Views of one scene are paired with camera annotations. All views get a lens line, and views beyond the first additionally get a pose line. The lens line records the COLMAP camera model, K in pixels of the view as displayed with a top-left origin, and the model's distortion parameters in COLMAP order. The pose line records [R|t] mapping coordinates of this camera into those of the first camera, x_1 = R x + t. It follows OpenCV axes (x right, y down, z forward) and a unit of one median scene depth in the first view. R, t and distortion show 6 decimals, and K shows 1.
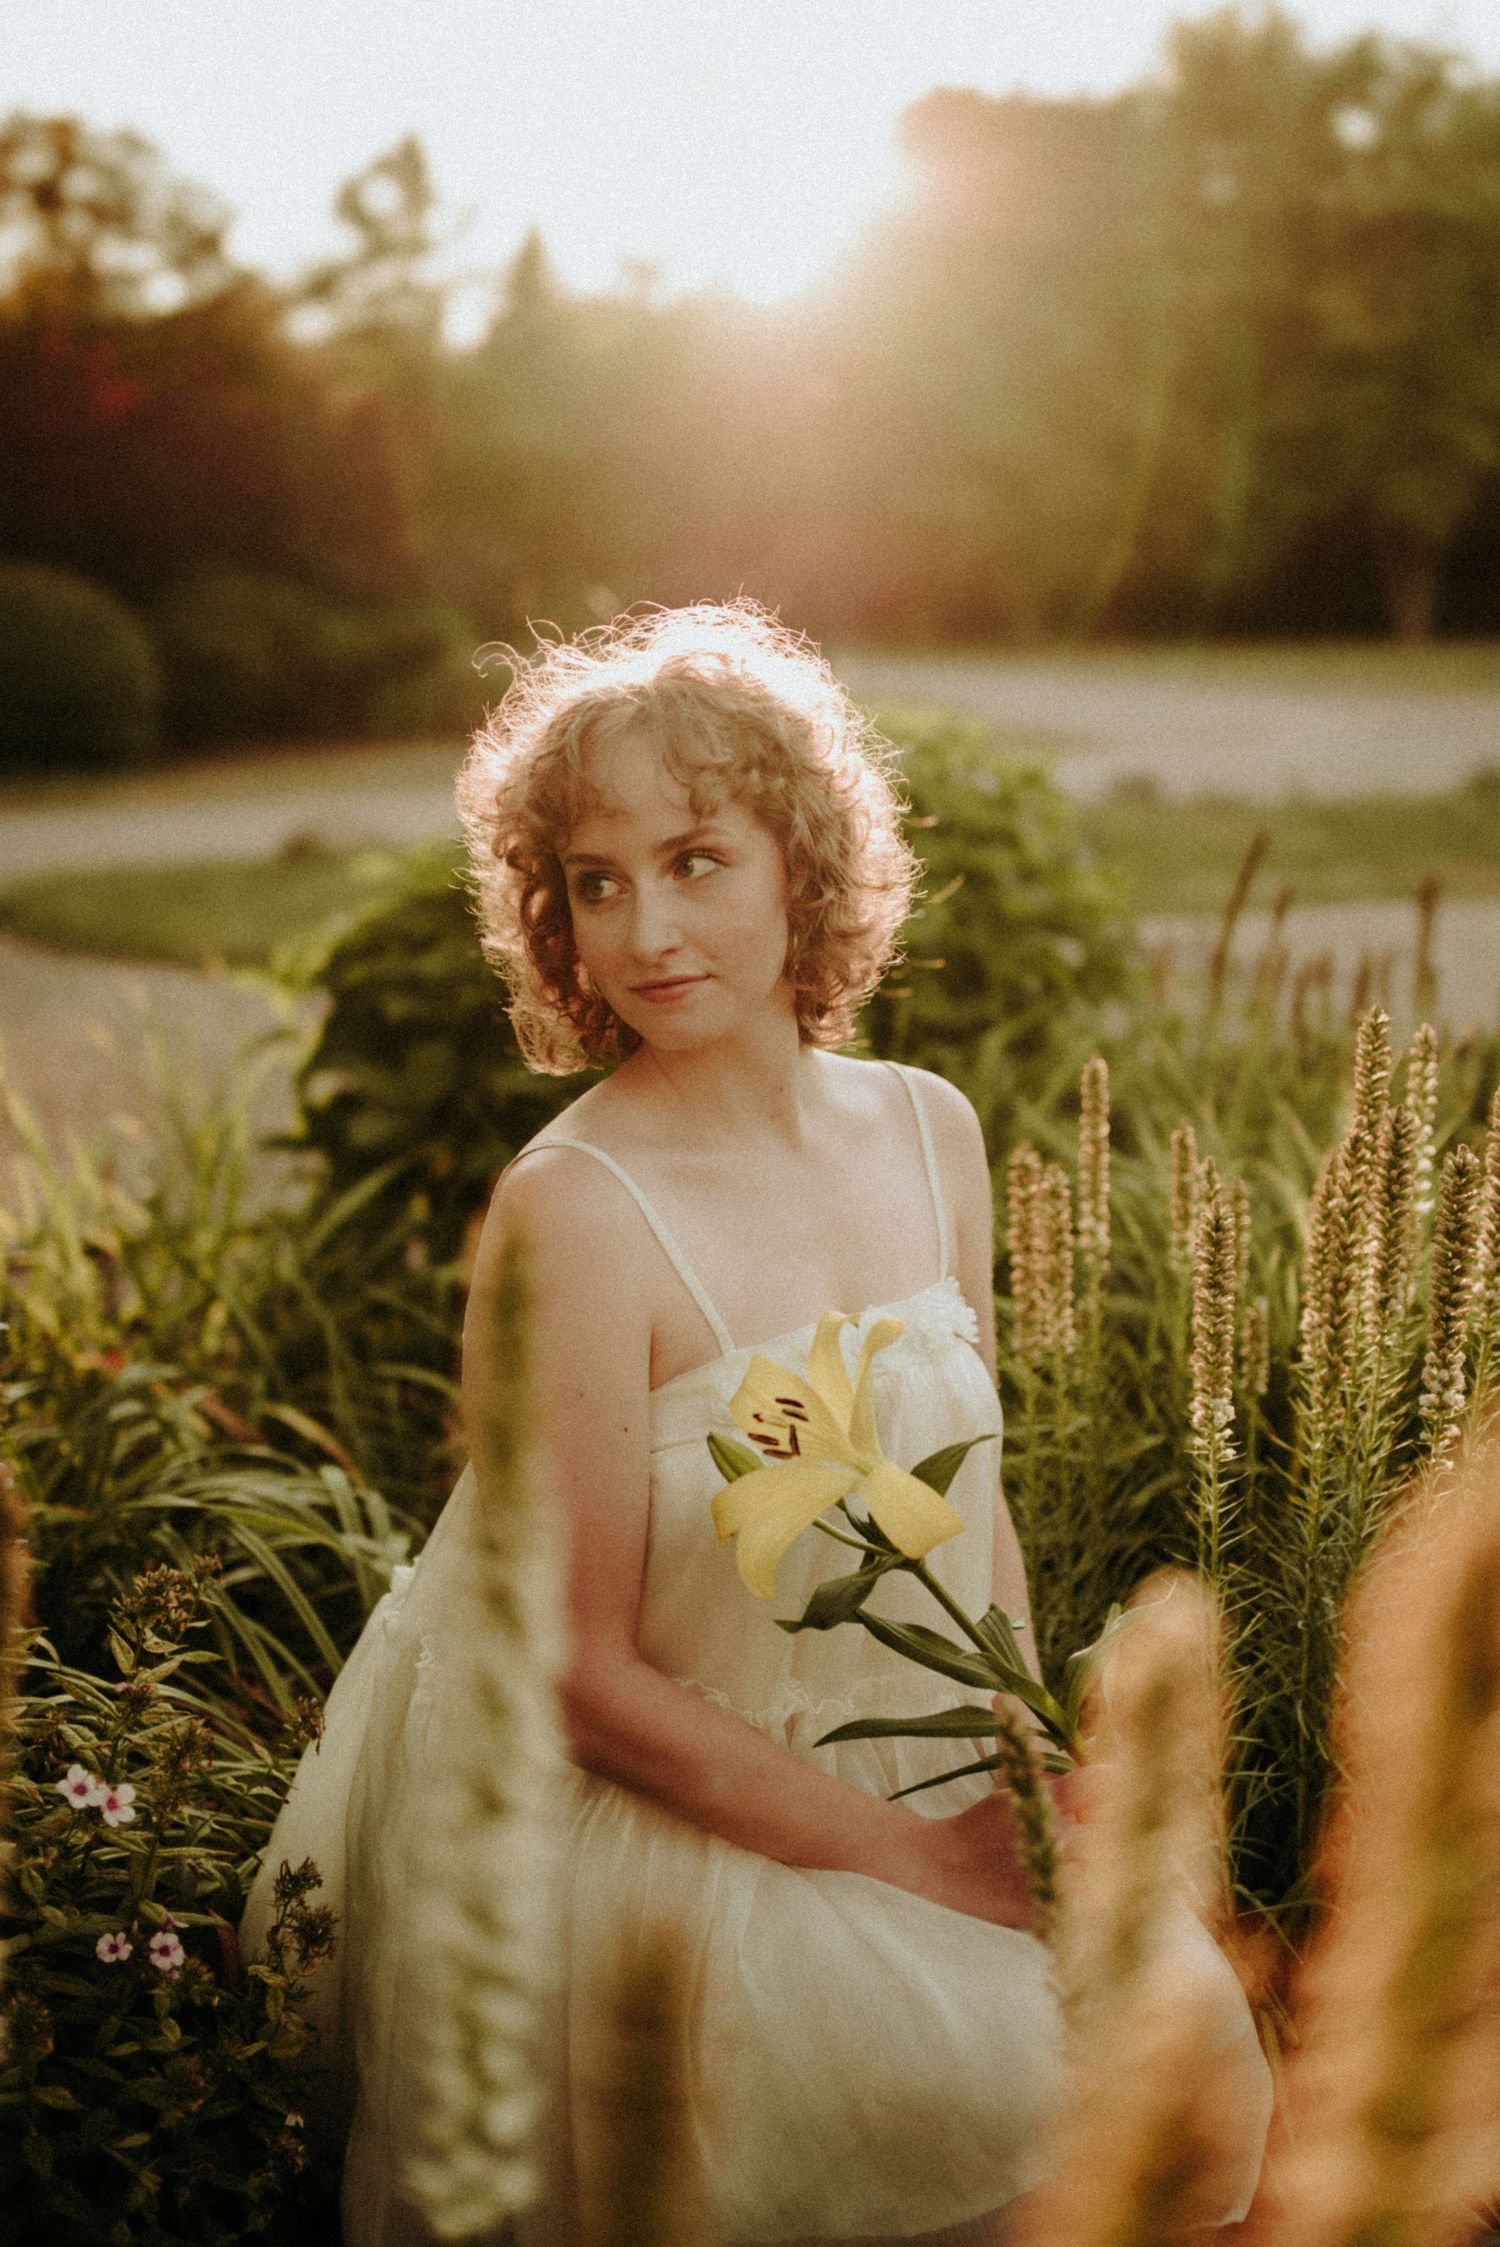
lens RADIAL K [[2344.2, 0, 747.0], [0, 2344.2, 1192.8], [0, 0, 1]] dist [0.002246, 0.044522]
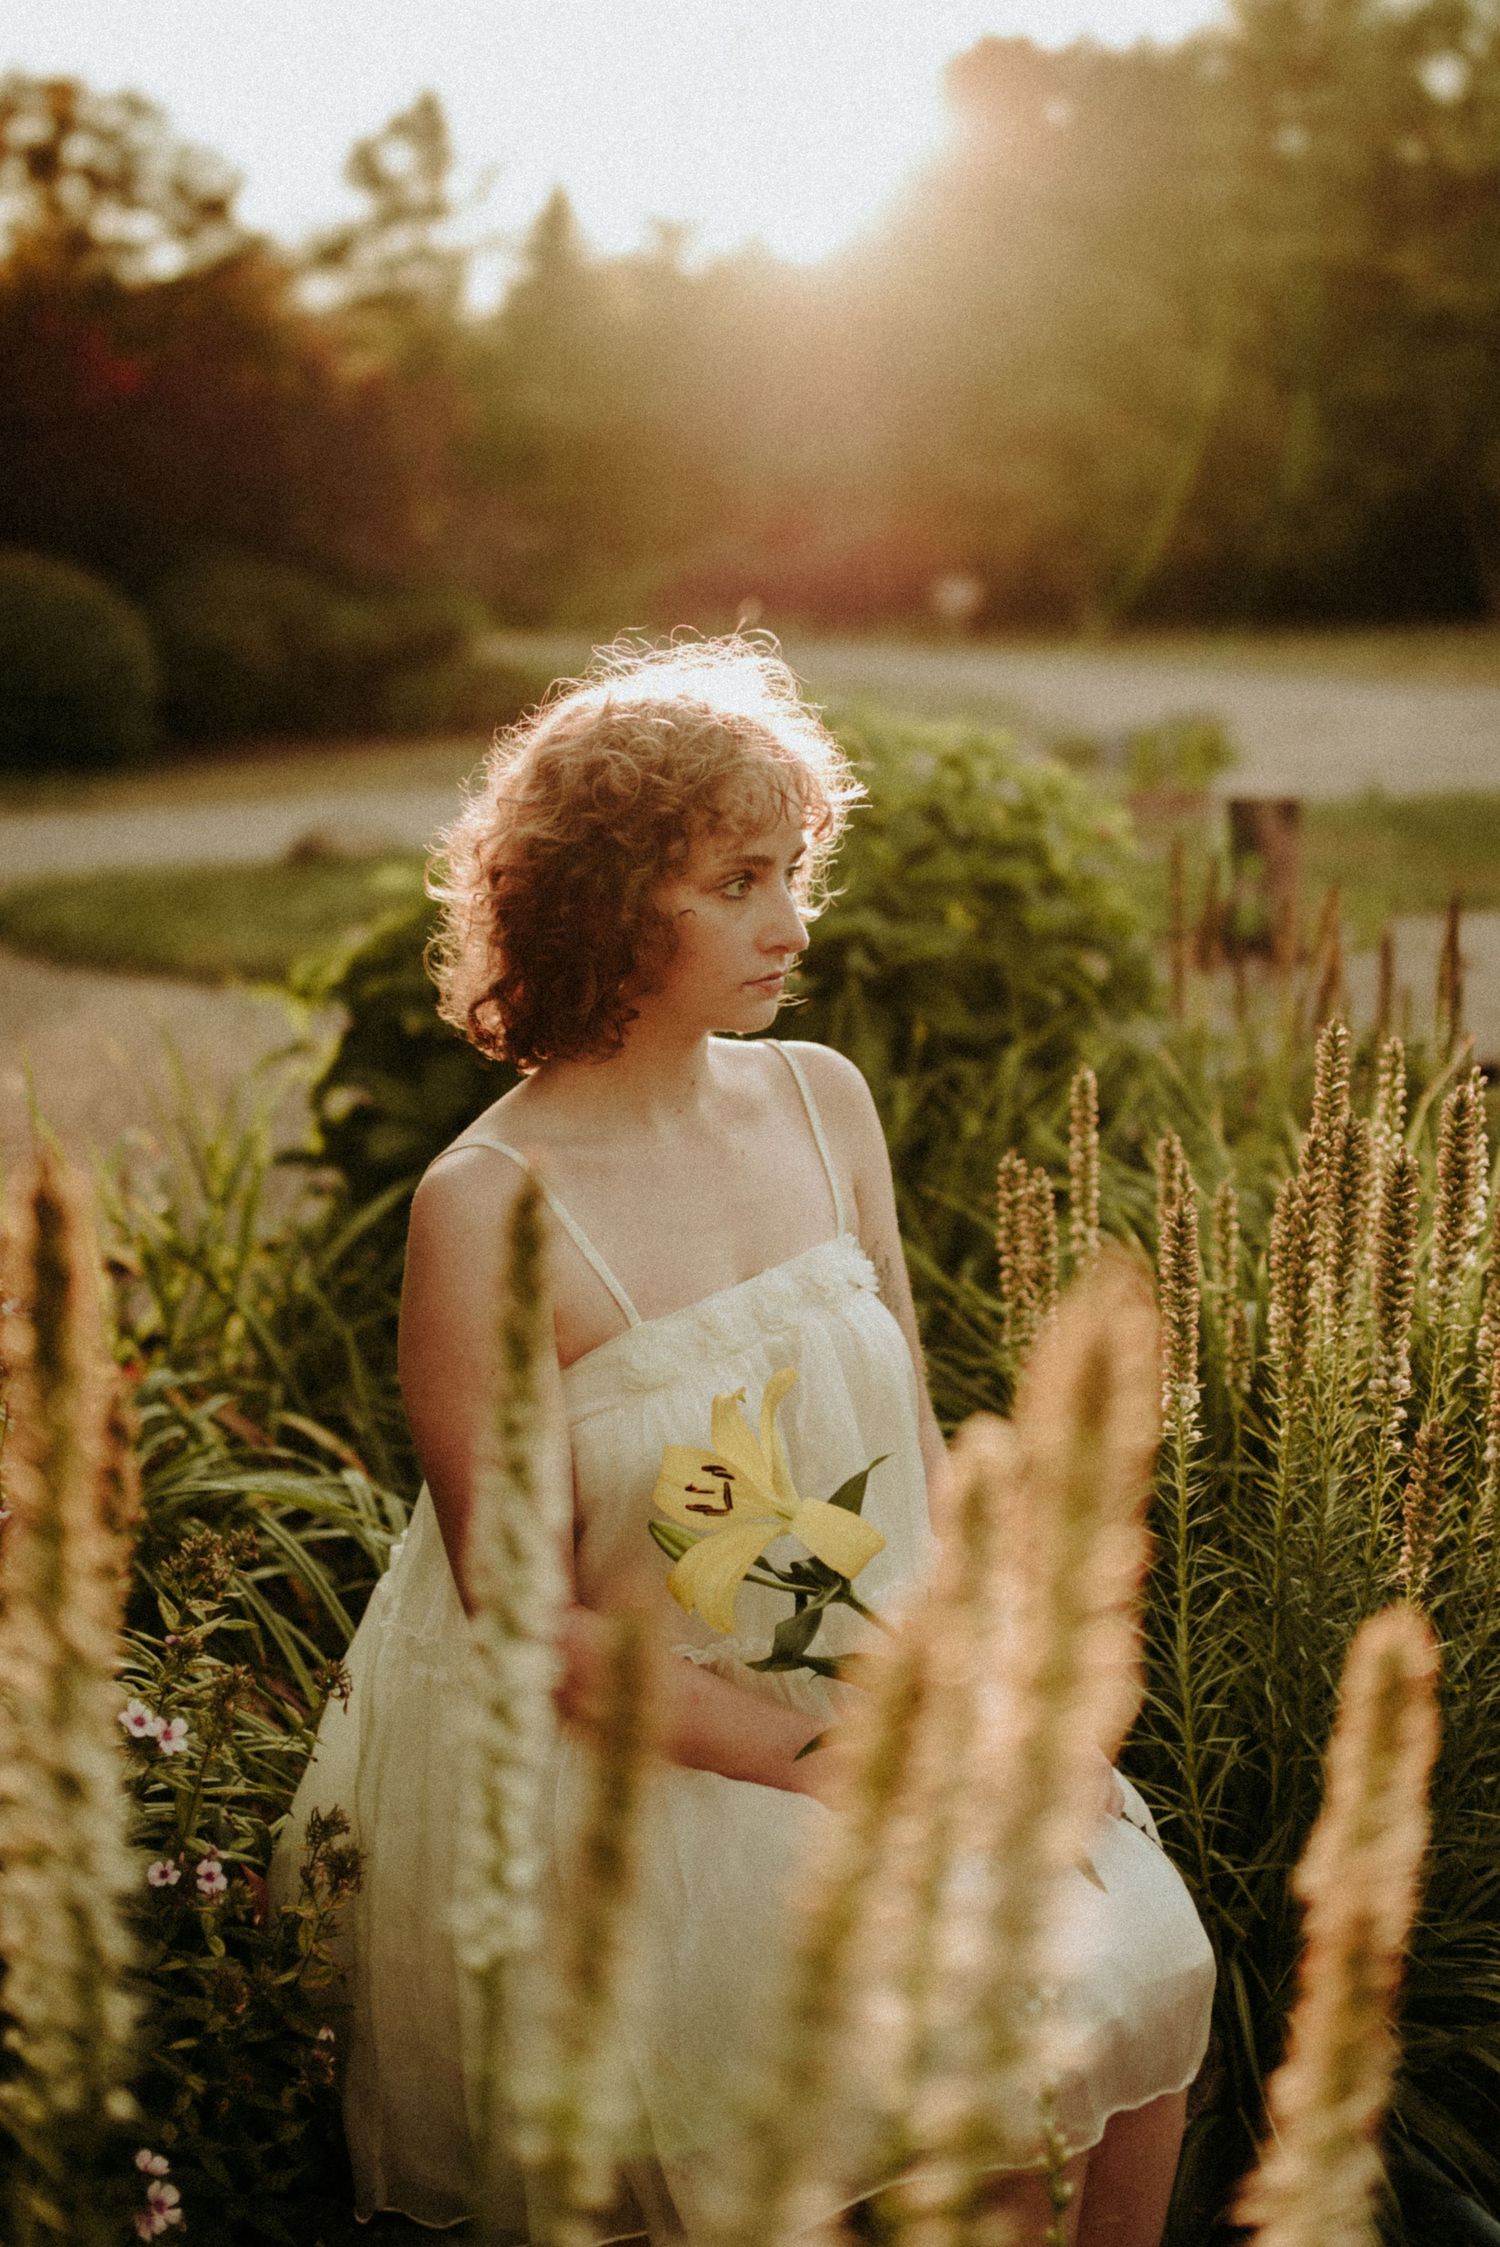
lens RADIAL K [[2916.3, 0, 750.0], [0, 2916.3, 1123.5], [0, 0, 1]] dist [-0.014235, 0.001498]
pose [[0.999673, 0.000501, -0.025563, 0.034099], [-0.001652, 0.998983, -0.045048, 0.026744], [0.025515, 0.045075, 0.998658, -0.318237]]
